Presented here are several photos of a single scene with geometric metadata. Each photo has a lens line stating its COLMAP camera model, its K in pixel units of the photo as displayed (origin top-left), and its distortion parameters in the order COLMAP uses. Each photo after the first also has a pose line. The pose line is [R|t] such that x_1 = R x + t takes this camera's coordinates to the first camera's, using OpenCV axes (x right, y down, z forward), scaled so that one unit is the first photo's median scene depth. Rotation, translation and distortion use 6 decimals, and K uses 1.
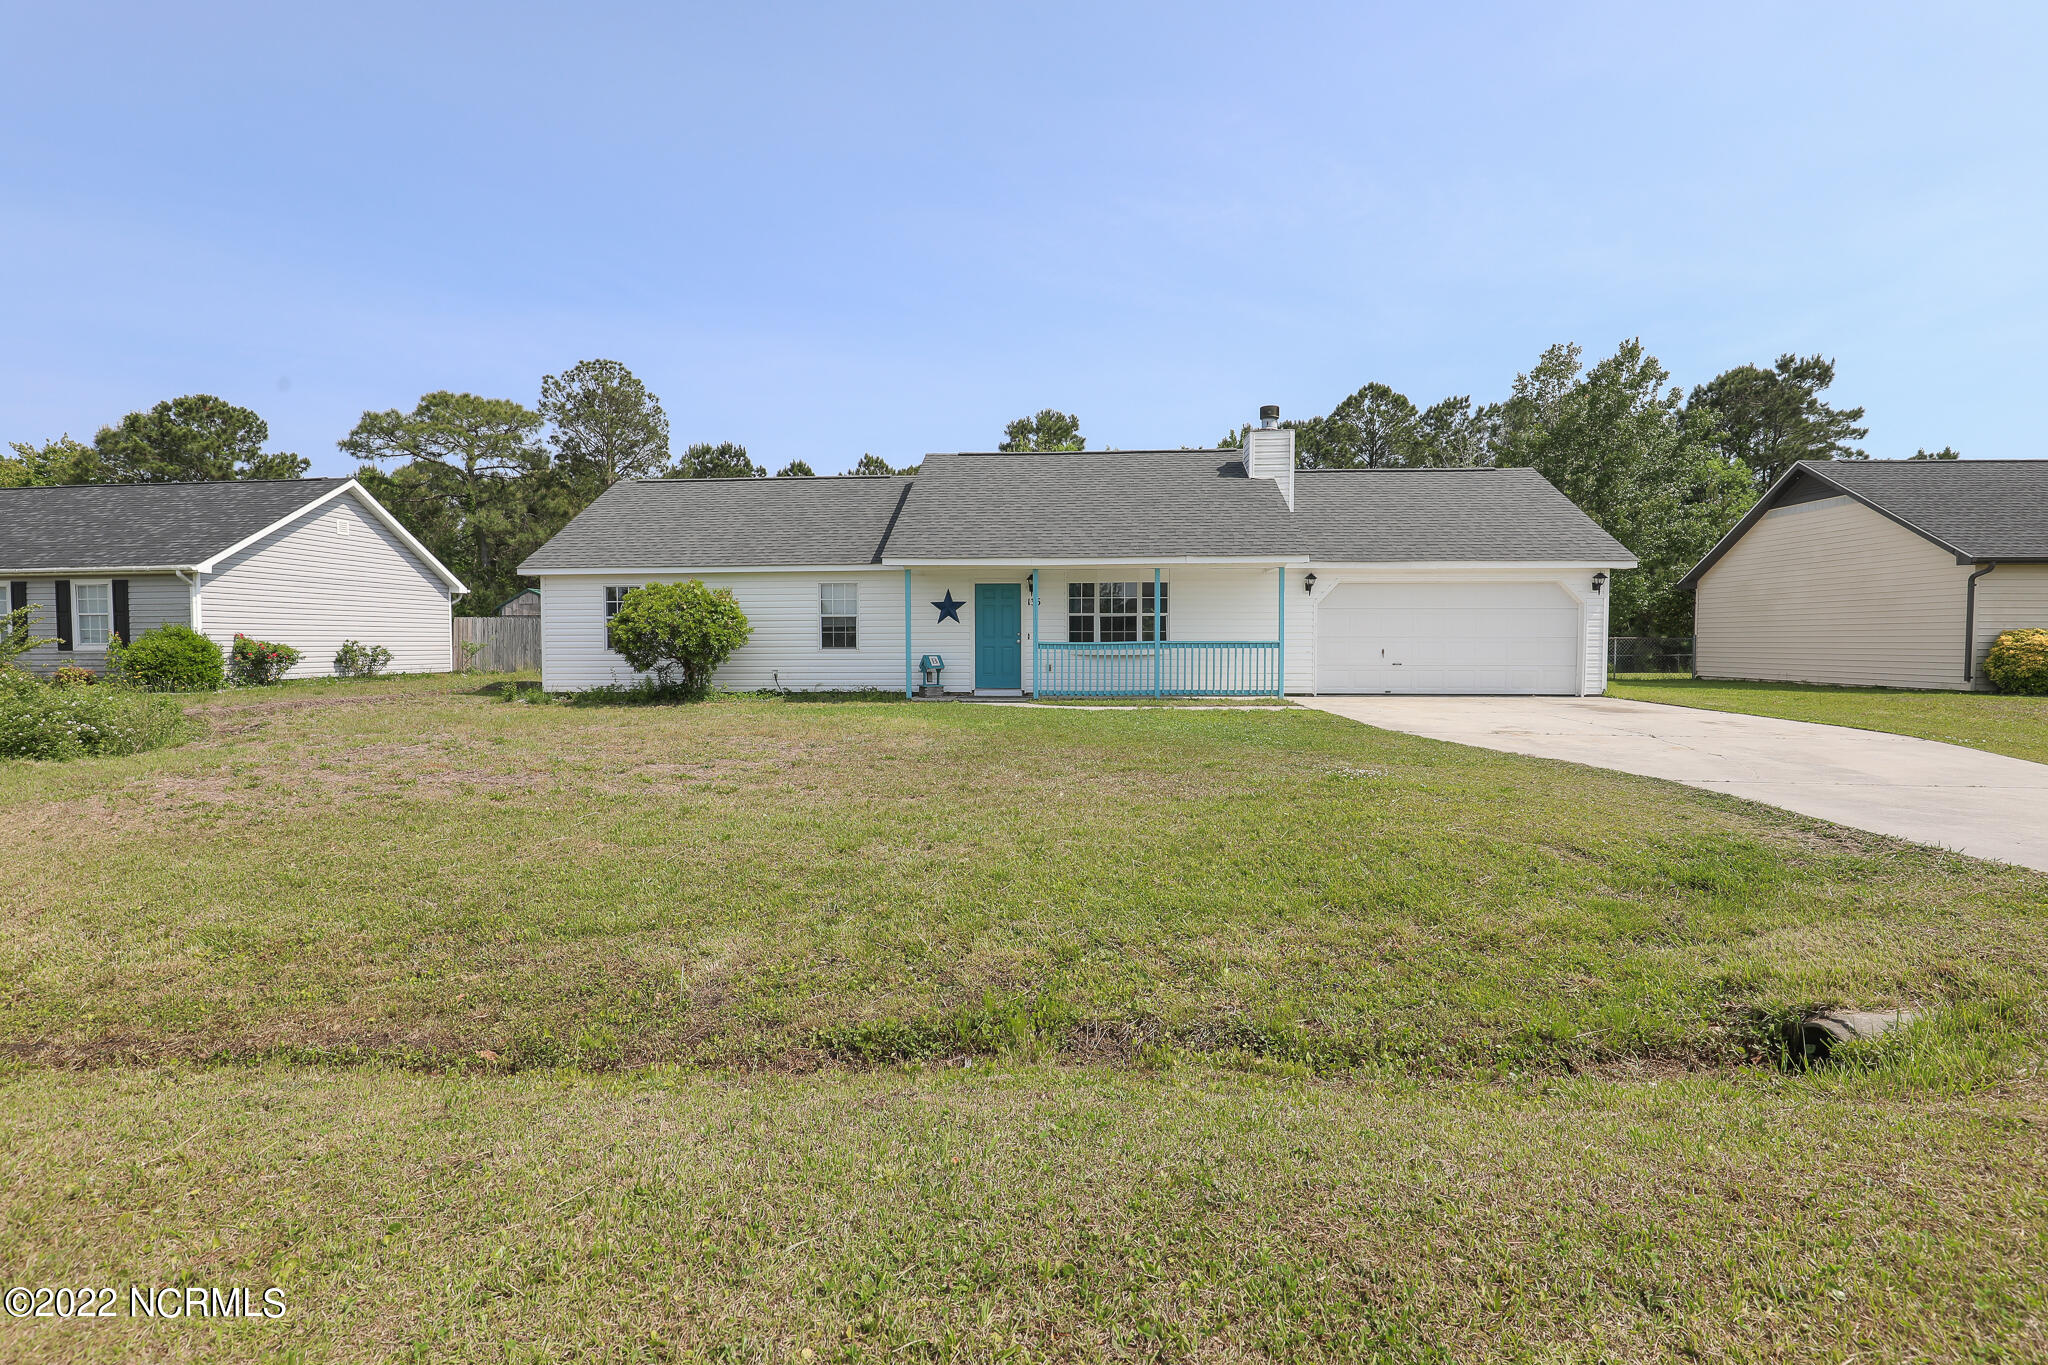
lens RADIAL K [[917.6, 0, 1015.7], [0, 917.6, 706.9], [0, 0, 1]] dist [-0.036732, 0.007652]
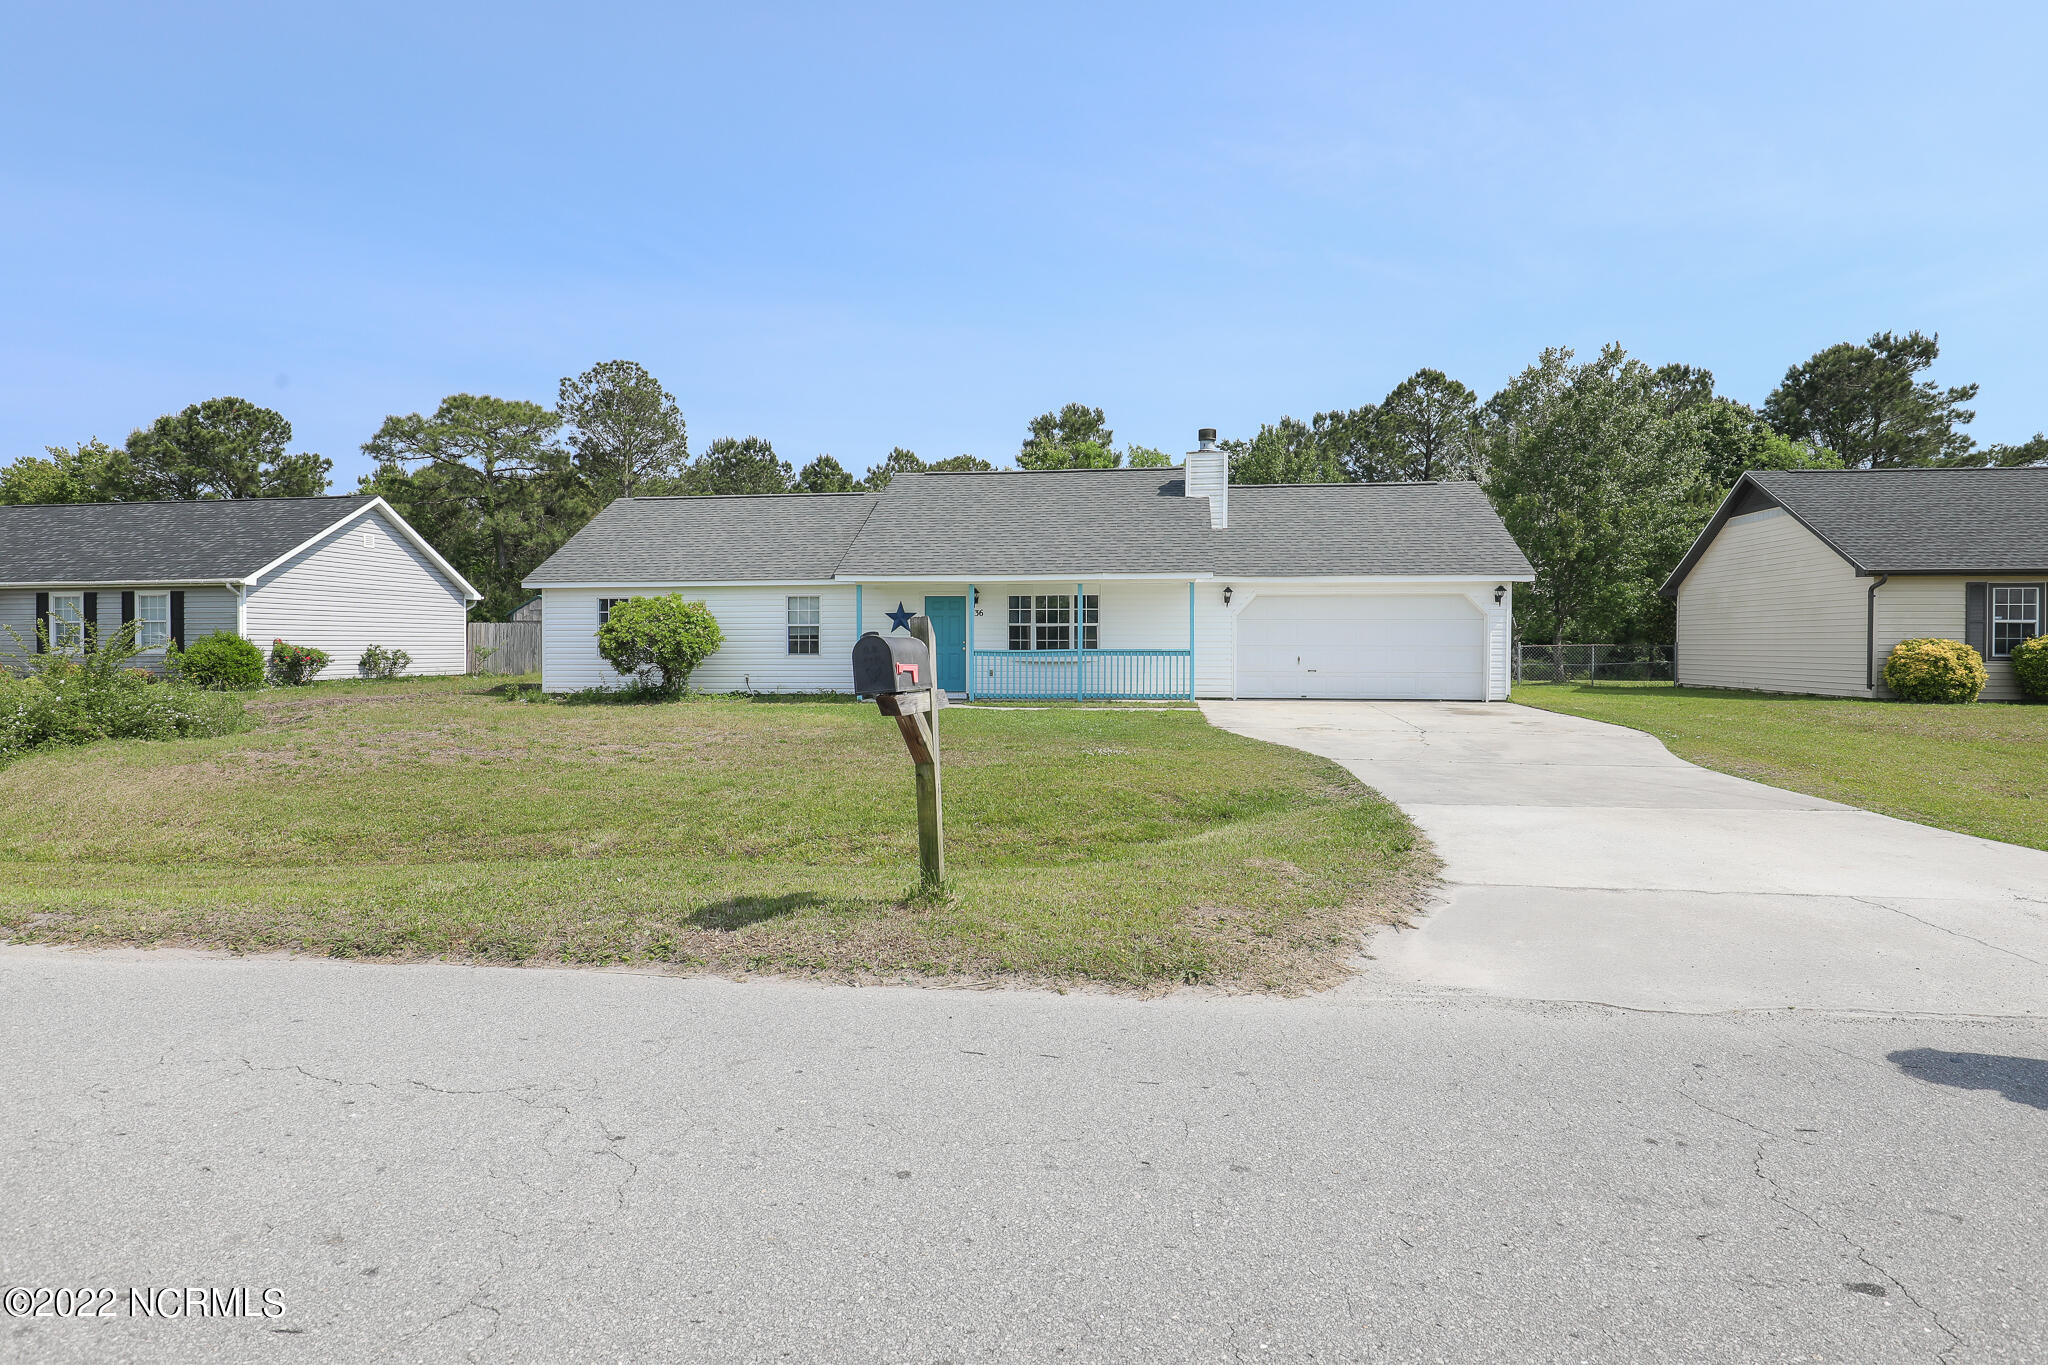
lens RADIAL K [[1032.4, 0, 1023.6], [0, 1032.4, 694.3], [0, 0, 1]] dist [-0.028737, 0.008844]
pose [[0.998061, 0.005321, -0.062021, 0.149318], [-0.006682, 0.999741, -0.021772, 0.009126], [0.061889, 0.022144, 0.997837, -0.222860]]
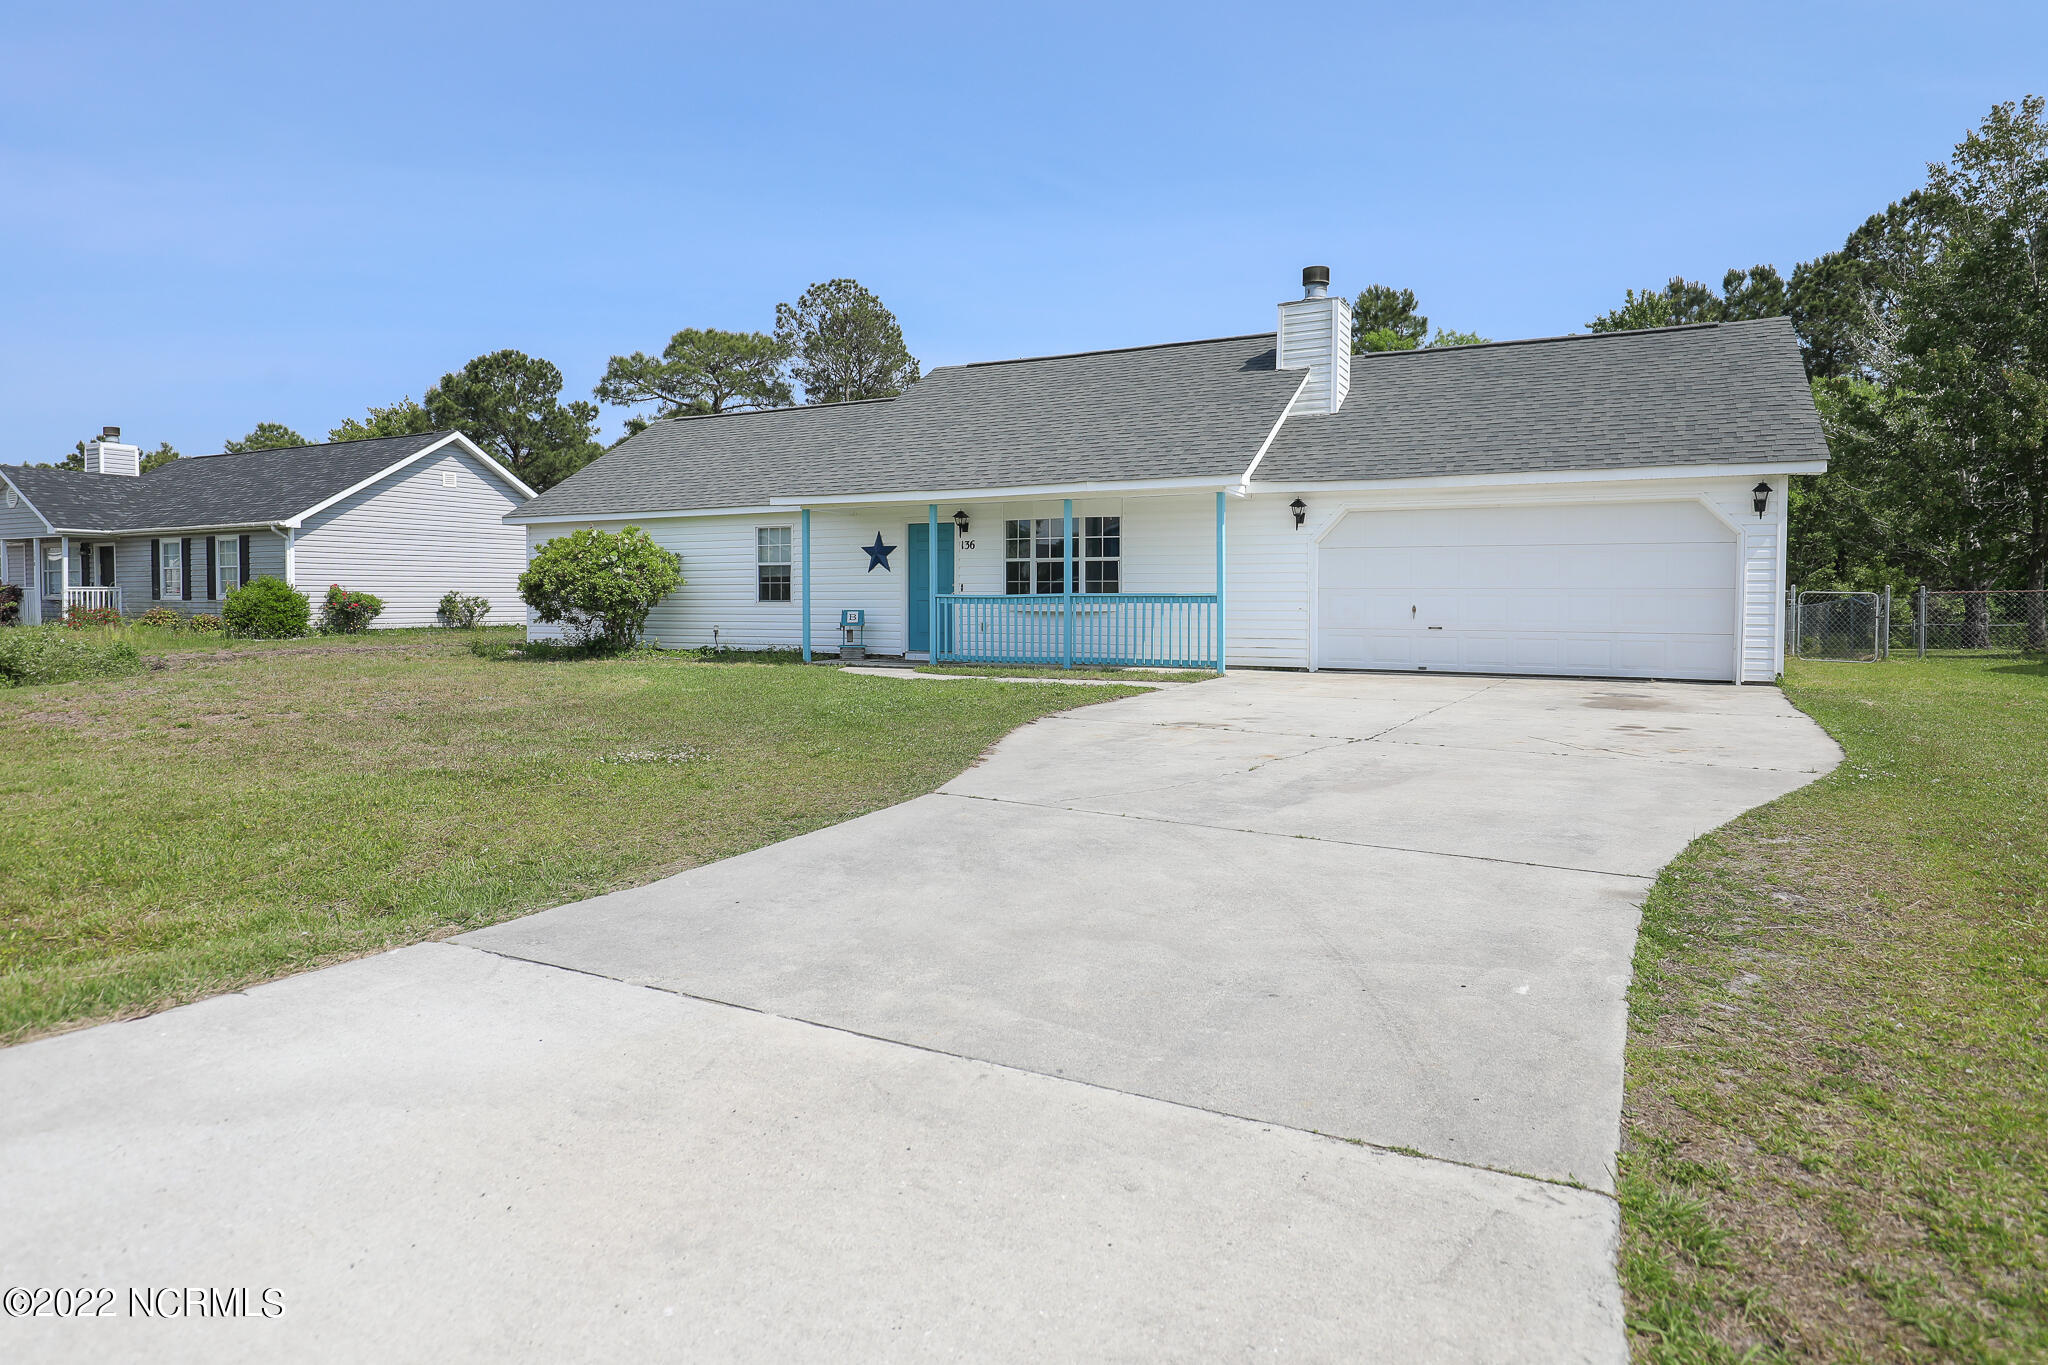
lens RADIAL K [[1152.1, 0, 1029.9], [0, 1152.1, 670.7], [0, 0, 1]] dist [-0.017838, -0.000293]
pose [[0.919975, 0.028123, -0.390967, 0.460667], [-0.030468, 0.999536, 0.000206, -0.005725], [0.390791, 0.011723, 0.920405, 0.088466]]
